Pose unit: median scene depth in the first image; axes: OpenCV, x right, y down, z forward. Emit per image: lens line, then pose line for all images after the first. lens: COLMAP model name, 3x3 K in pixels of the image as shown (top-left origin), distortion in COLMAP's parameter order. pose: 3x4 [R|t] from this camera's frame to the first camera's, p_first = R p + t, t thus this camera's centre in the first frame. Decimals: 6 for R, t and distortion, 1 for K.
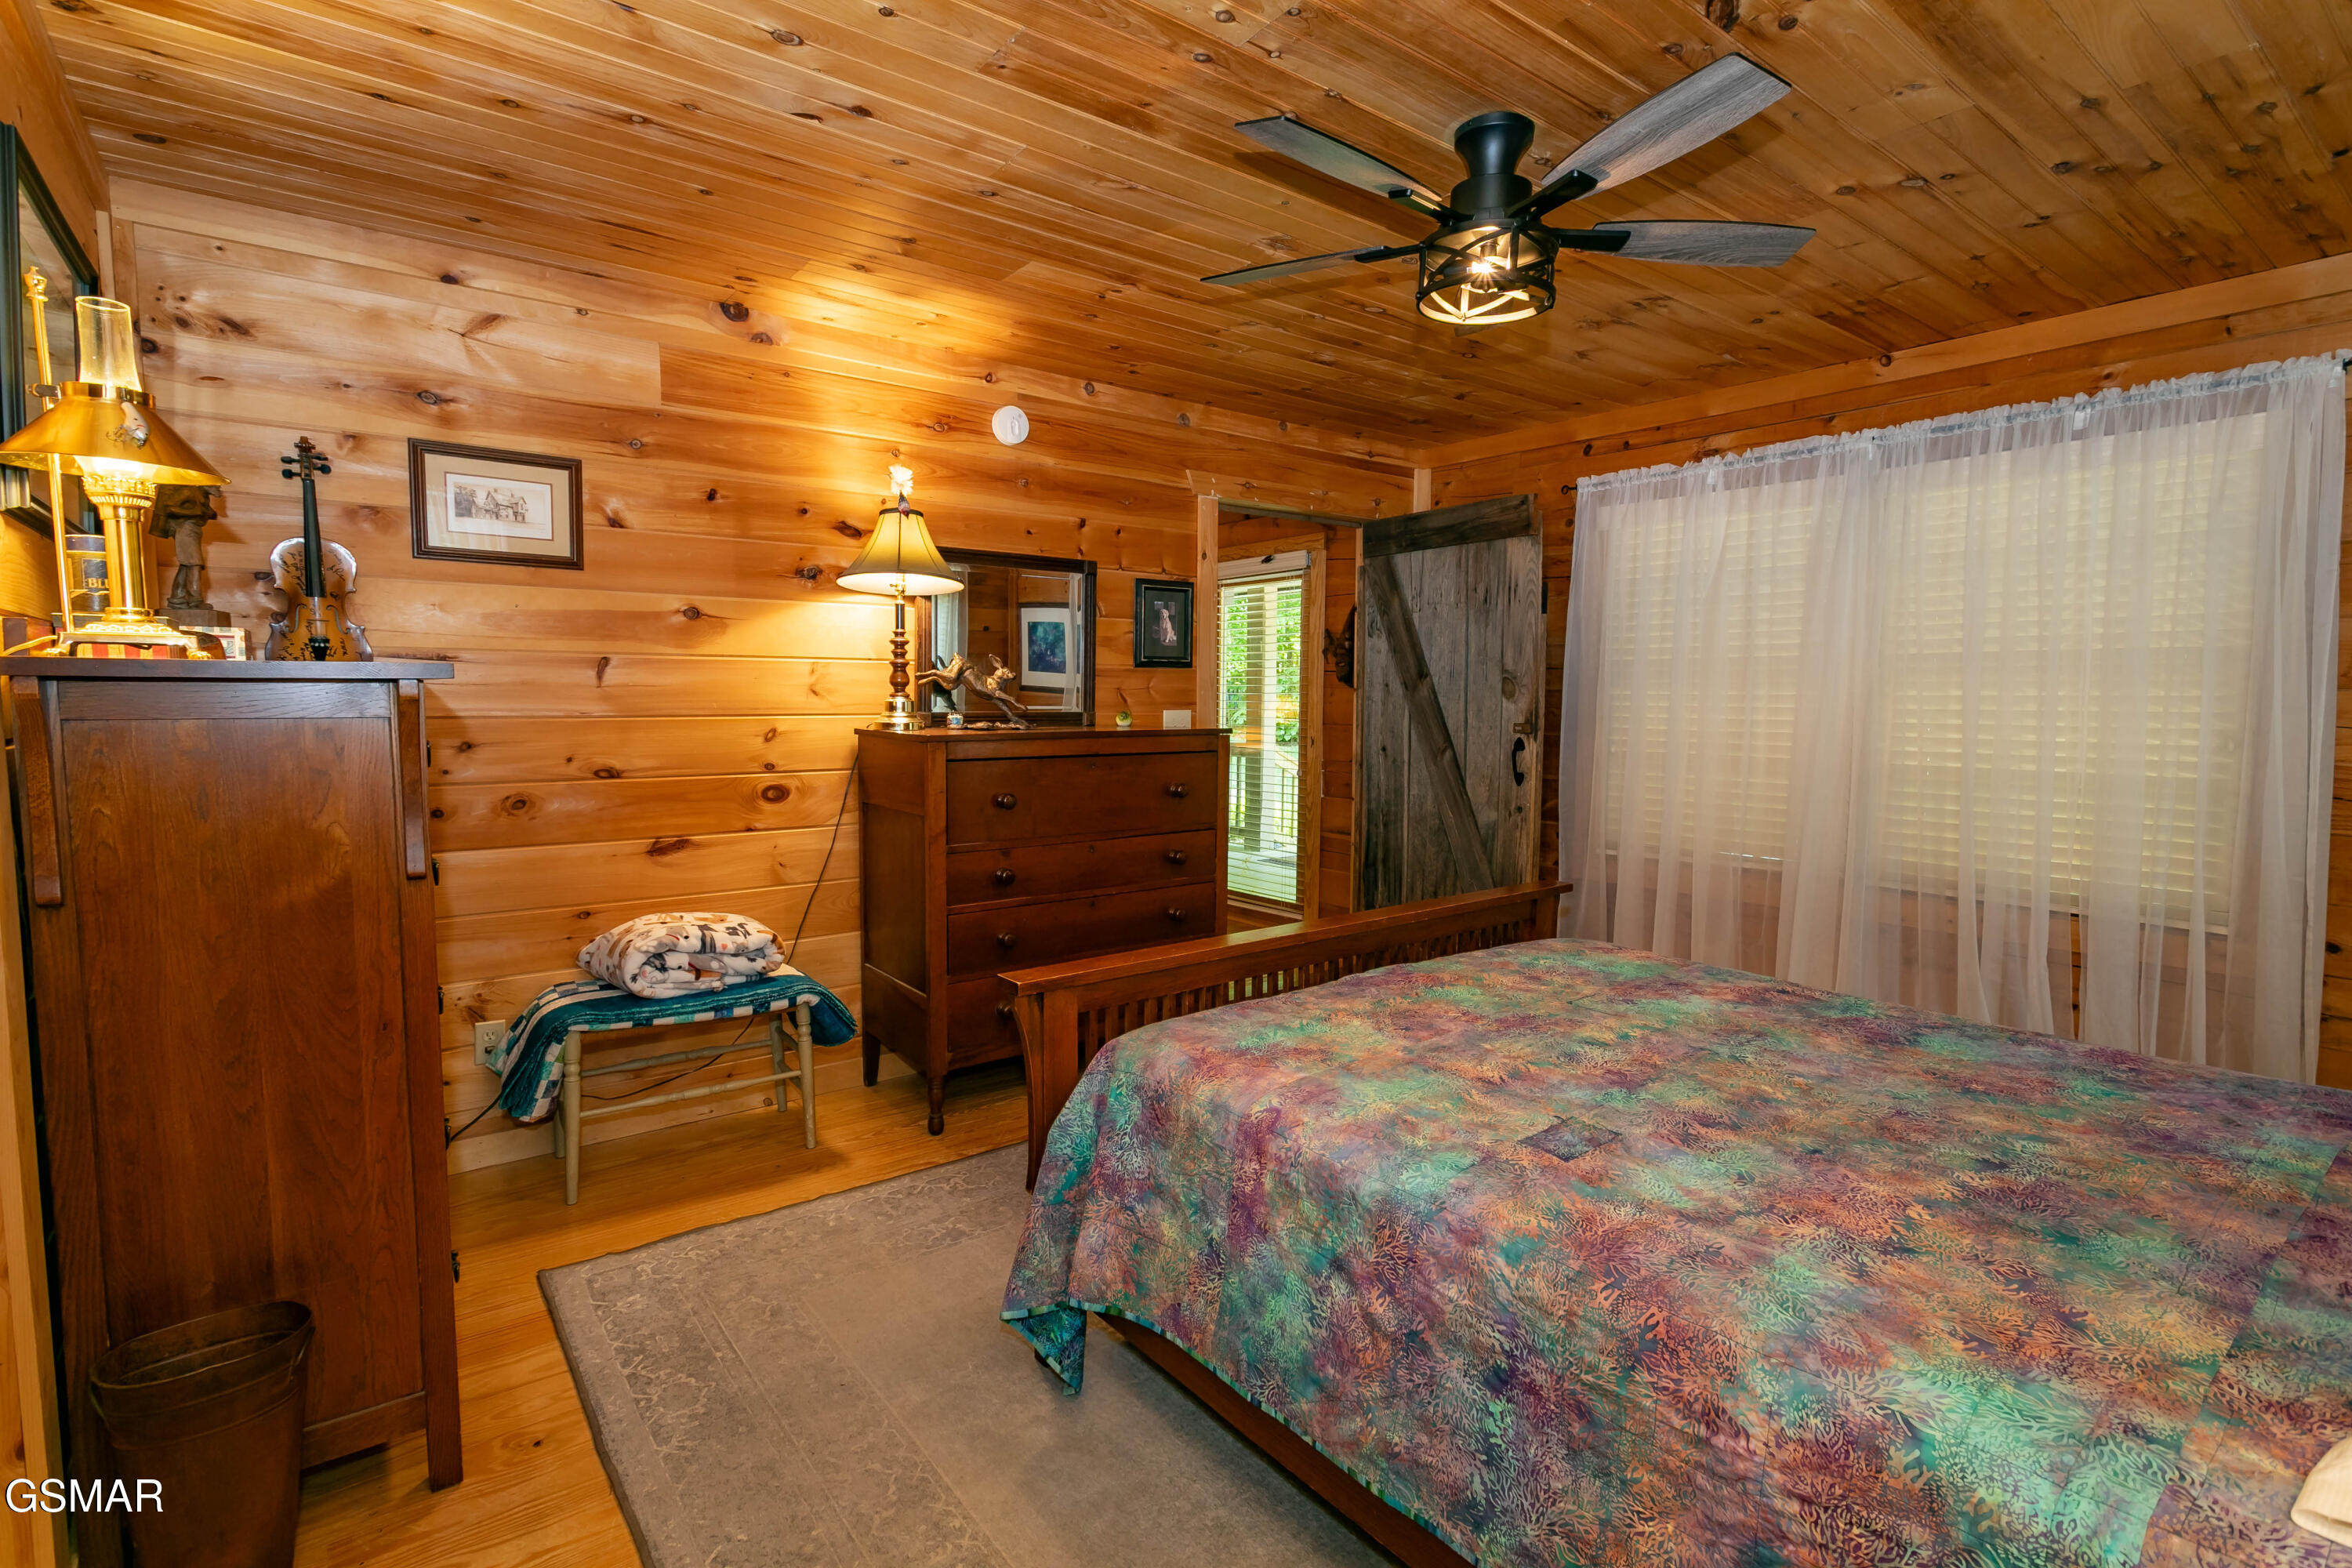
lens RADIAL K [[1105.1, 0, 1168.5], [0, 1105.1, 780.6], [0, 0, 1]] dist [0.003294, 0.000609]
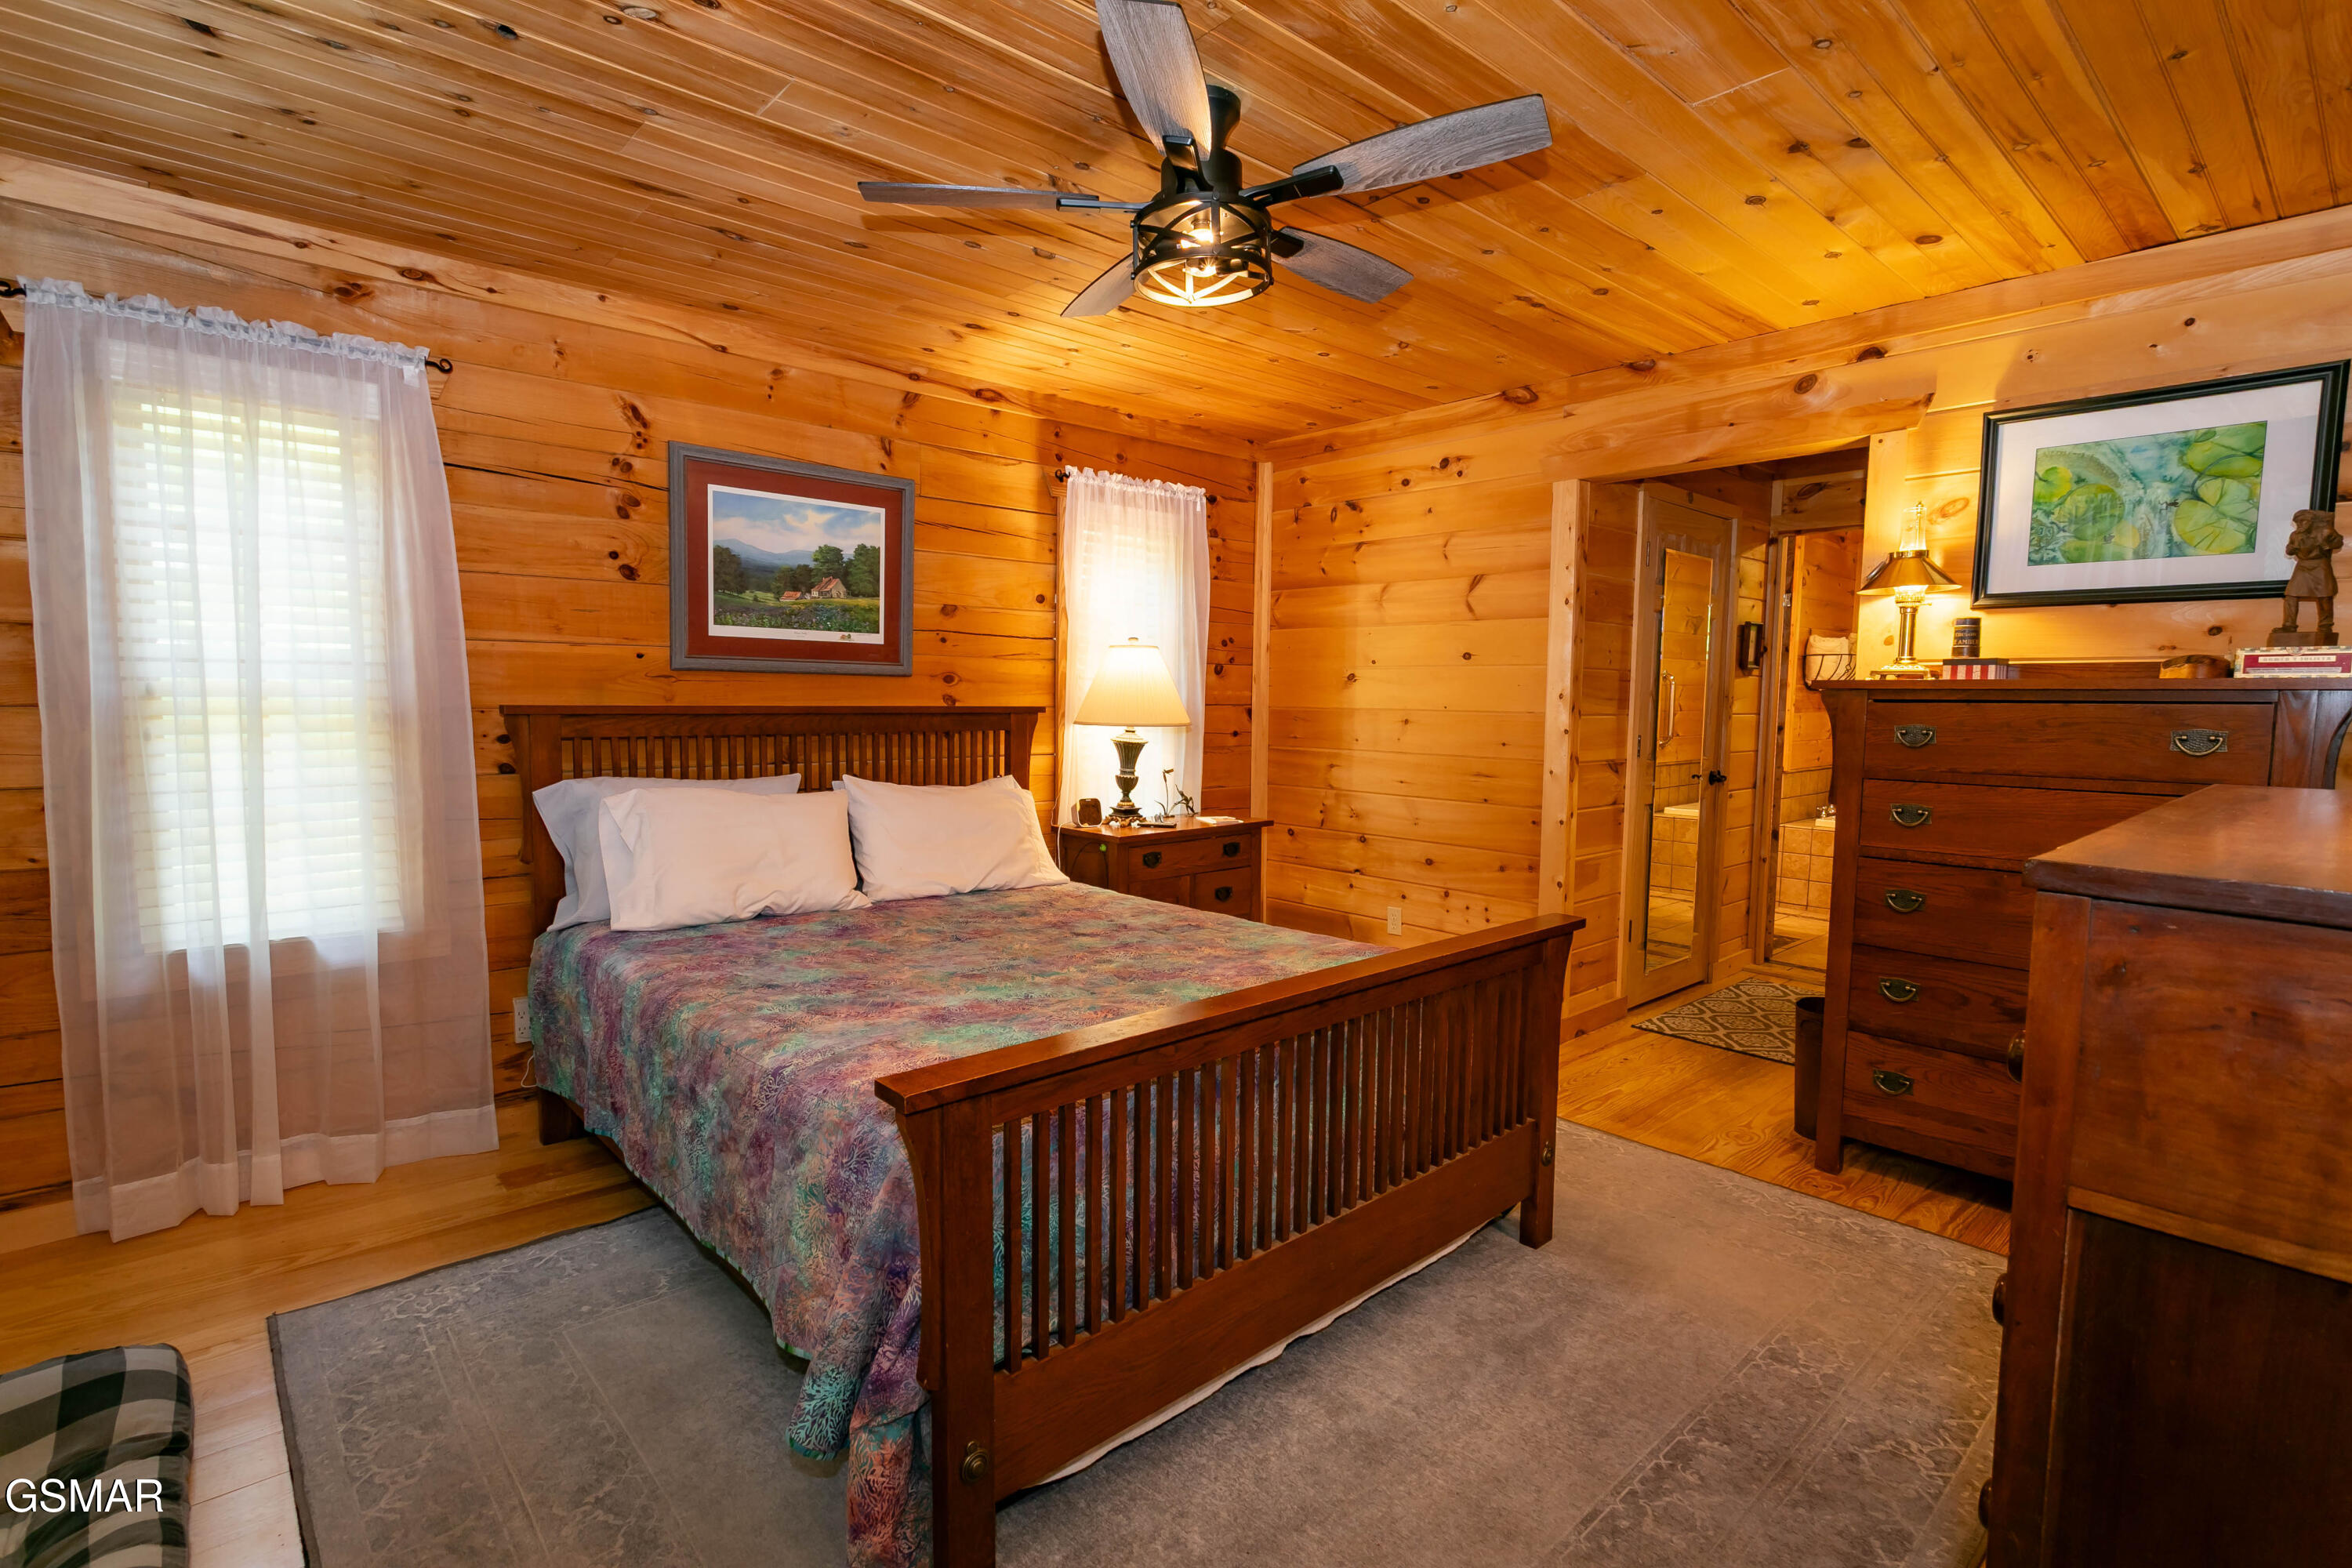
lens RADIAL K [[1106.7, 0, 1176.0], [0, 1106.7, 784.0], [0, 0, 1]] dist [-0.000302, -0.000376]
pose [[-0.996059, -0.008070, -0.088324, 0.289728], [-0.022290, 0.986667, 0.161221, -0.114888], [0.085846, 0.162554, -0.982958, 1.510933]]
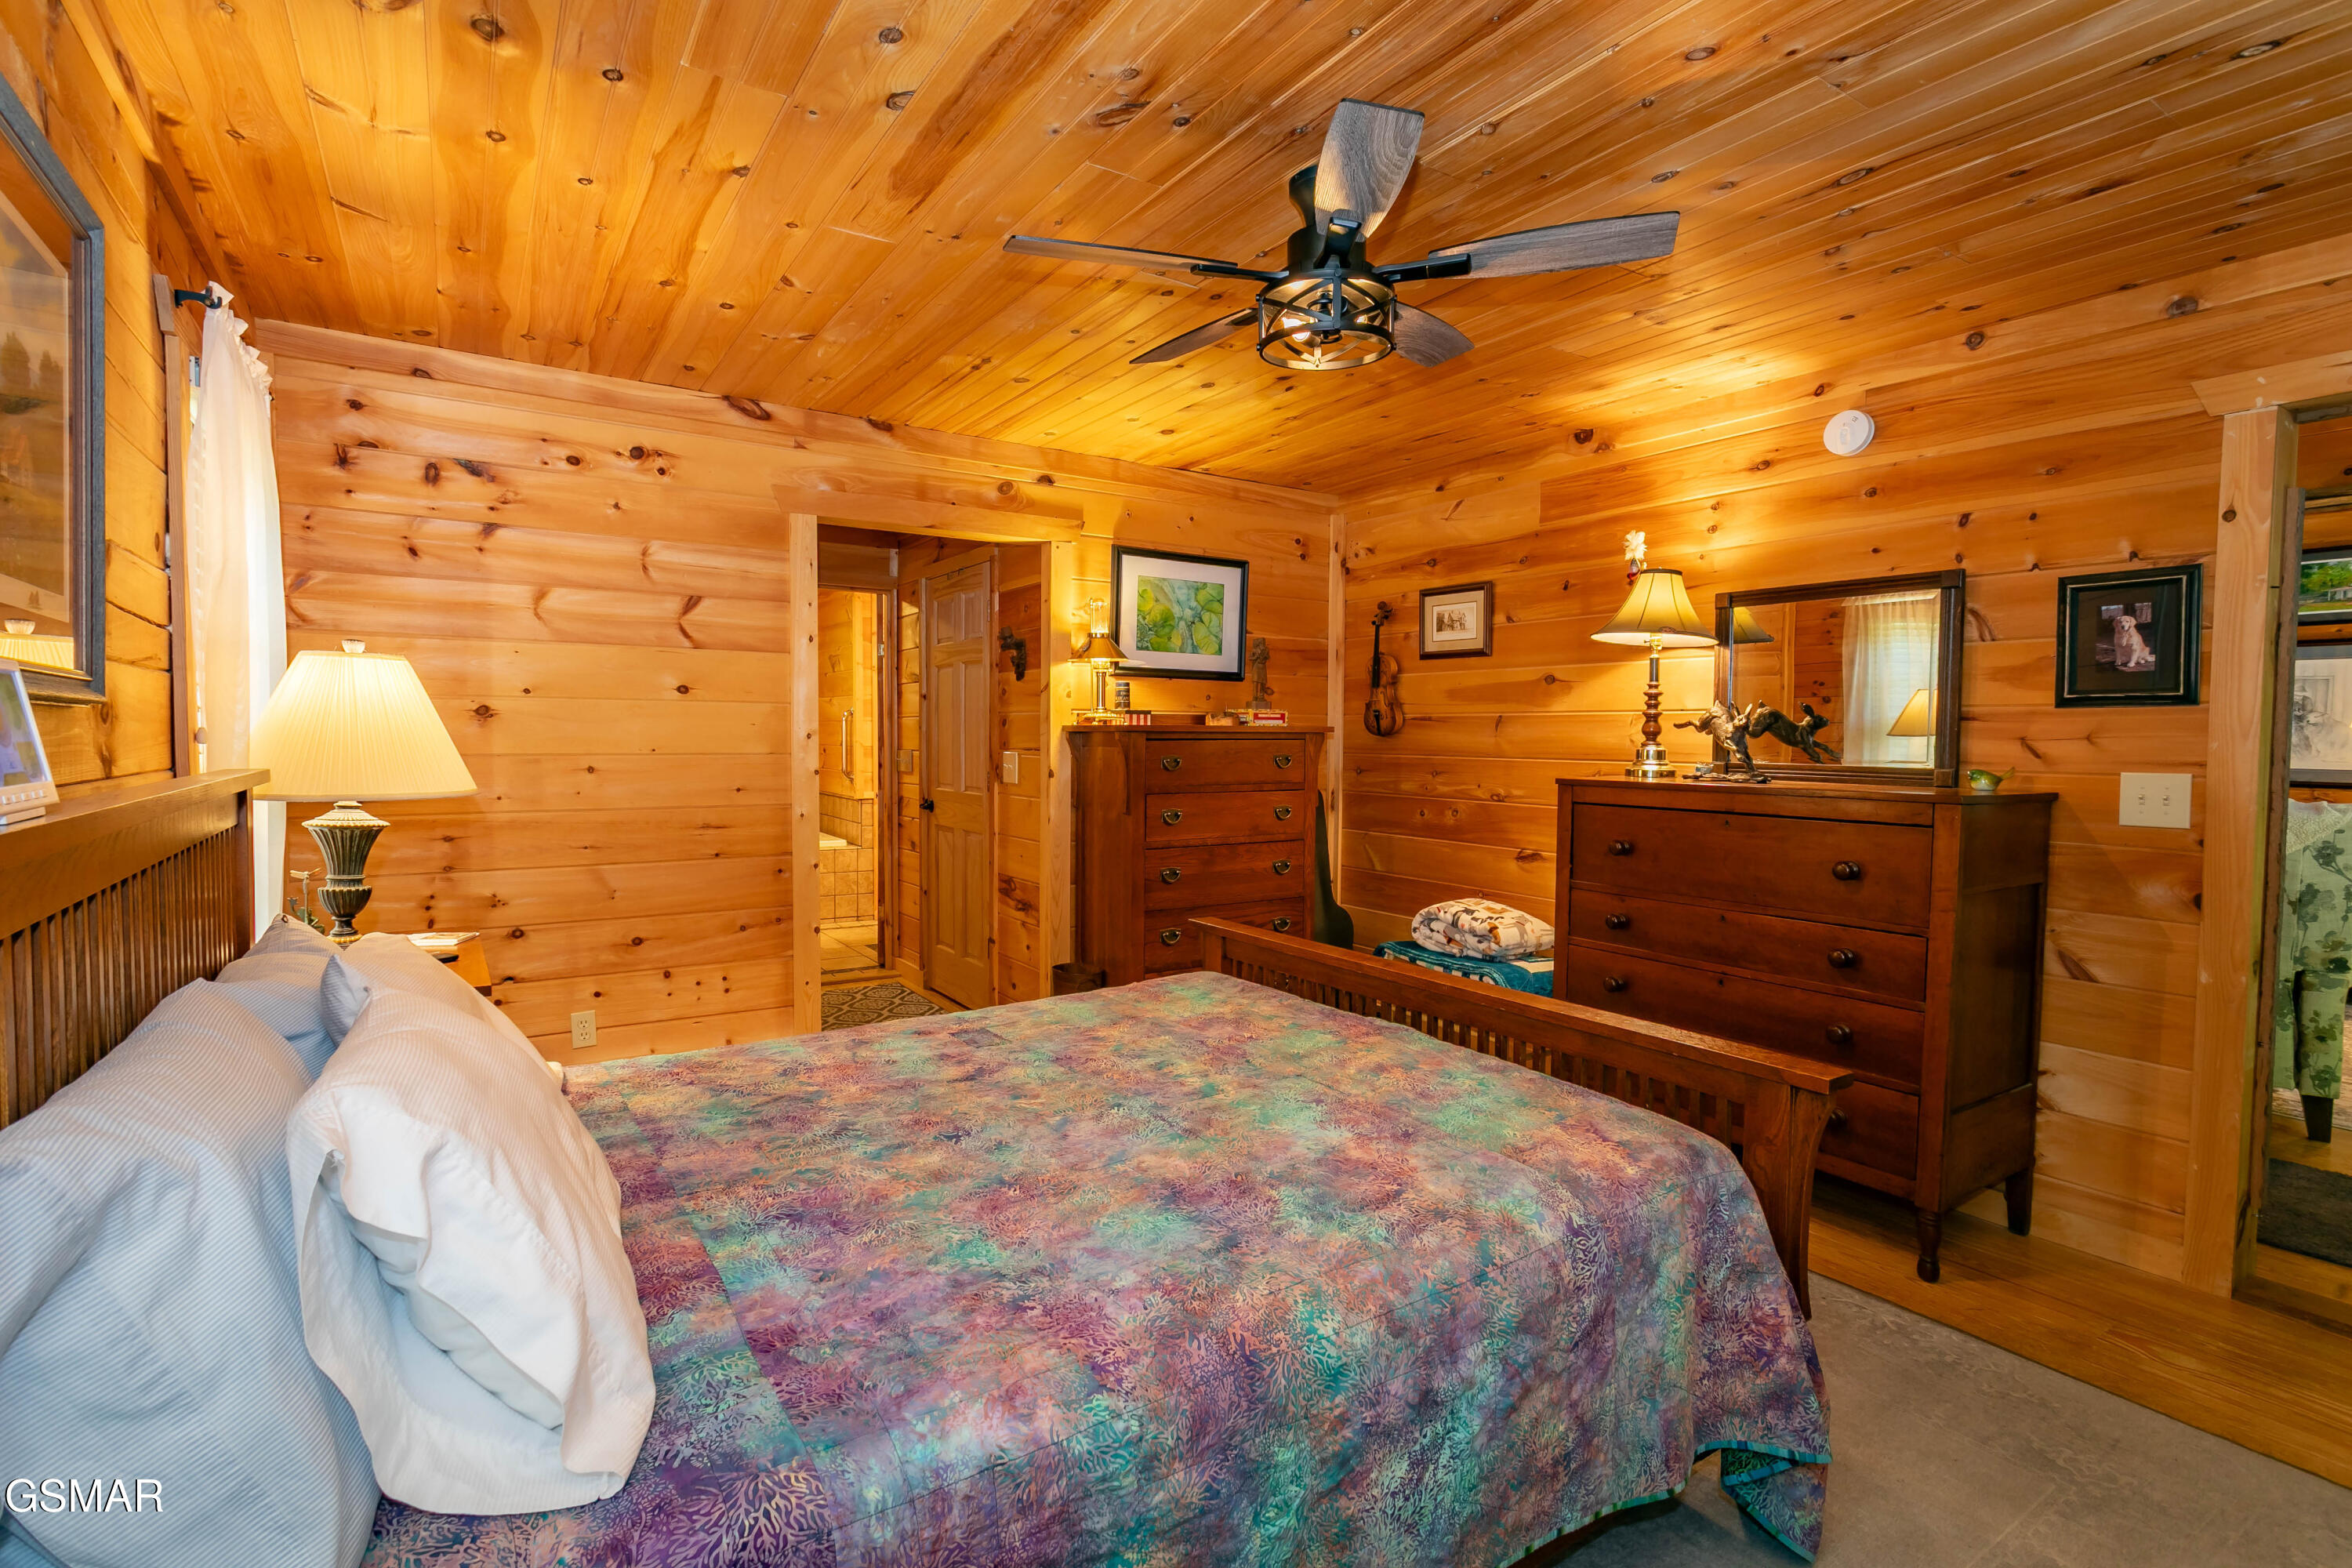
lens RADIAL K [[1105.1, 0, 1168.5], [0, 1105.1, 780.6], [0, 0, 1]] dist [0.003294, 0.000609]
pose [[-0.071731, 0.036588, -0.996753, 0.977396], [-0.088912, 0.995114, 0.042926, -0.054459], [0.993453, 0.091703, -0.068127, 0.718276]]
